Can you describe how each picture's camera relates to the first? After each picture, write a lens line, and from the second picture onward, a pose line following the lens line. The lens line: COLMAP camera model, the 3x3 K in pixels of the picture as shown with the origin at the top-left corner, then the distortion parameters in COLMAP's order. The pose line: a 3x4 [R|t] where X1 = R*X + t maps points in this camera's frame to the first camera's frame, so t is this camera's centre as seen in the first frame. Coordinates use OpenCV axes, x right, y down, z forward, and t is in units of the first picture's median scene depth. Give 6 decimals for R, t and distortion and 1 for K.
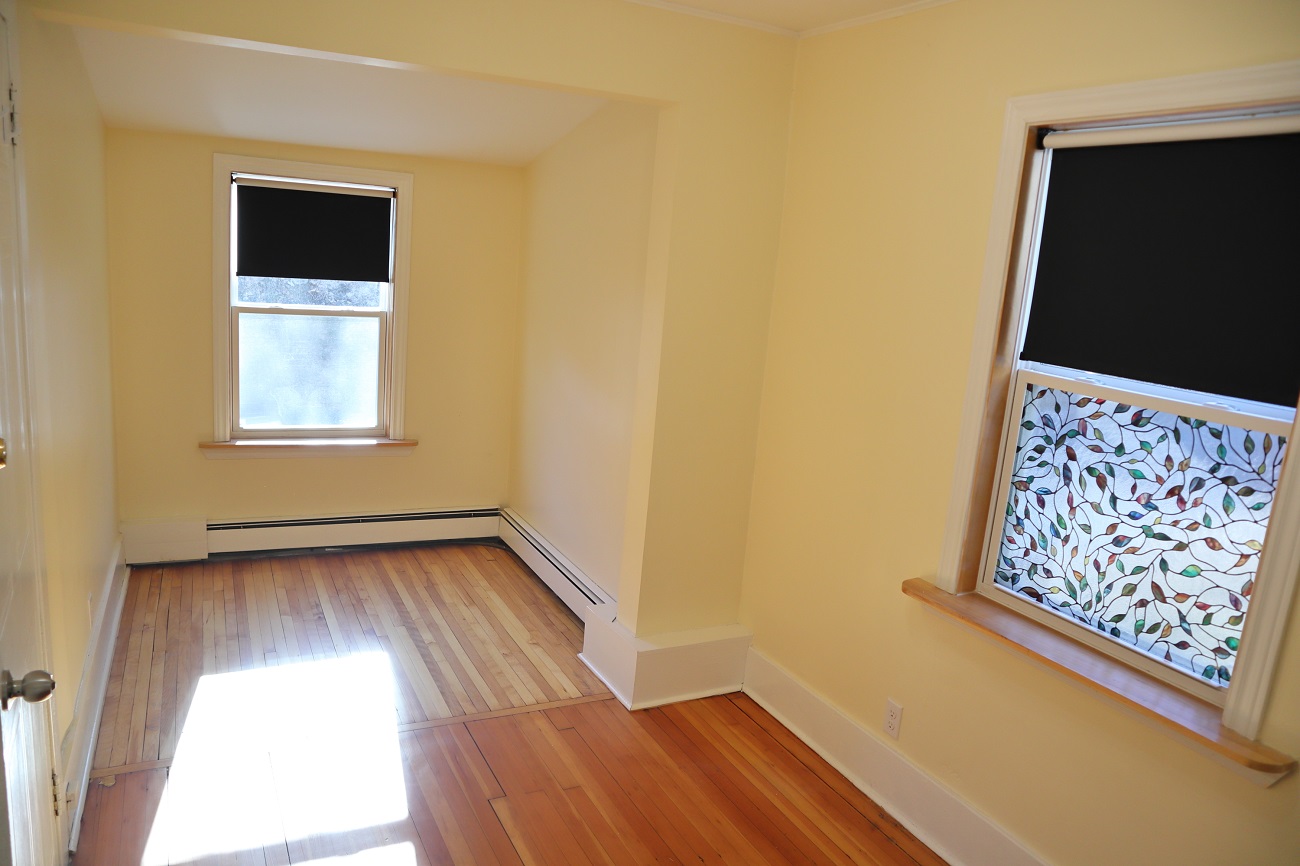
lens RADIAL K [[889.5, 0, 650.0], [0, 889.5, 433.0], [0, 0, 1]] dist [-0.141803, 0.082764]
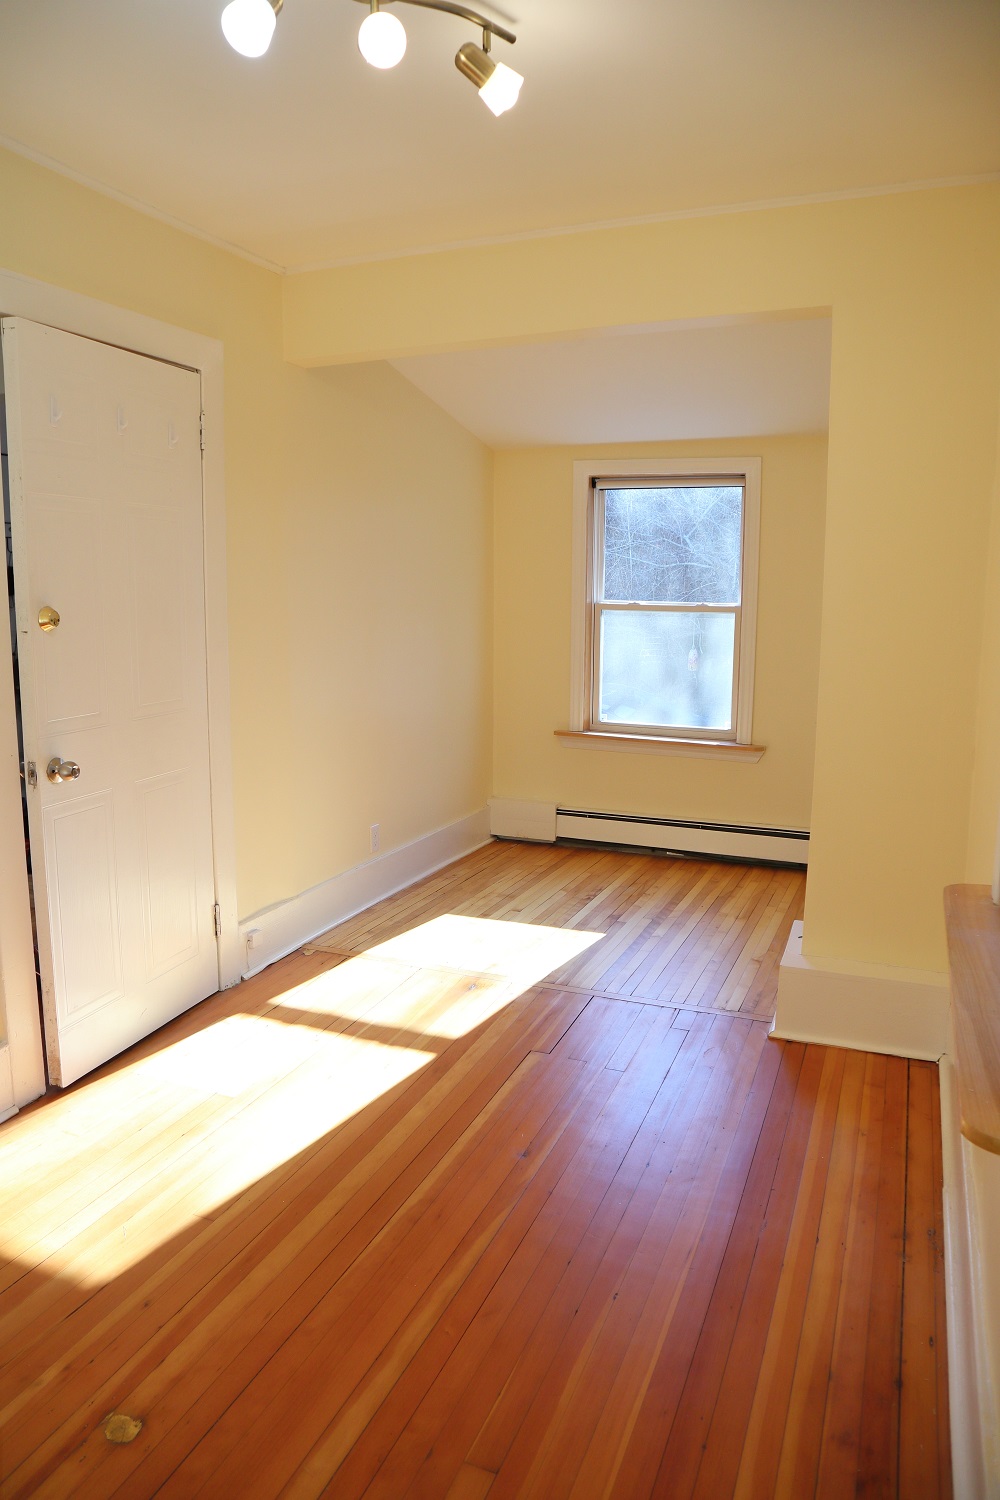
lens RADIAL K [[1026.3, 0, 500.0], [0, 1026.3, 750.0], [0, 0, 1]] dist [-0.141803, 0.082764]
pose [[0.651049, 0.050442, -0.757358, 0.764652], [-0.104510, 0.994243, -0.023621, 0.140490], [0.751806, 0.094530, 0.652573, 0.234687]]
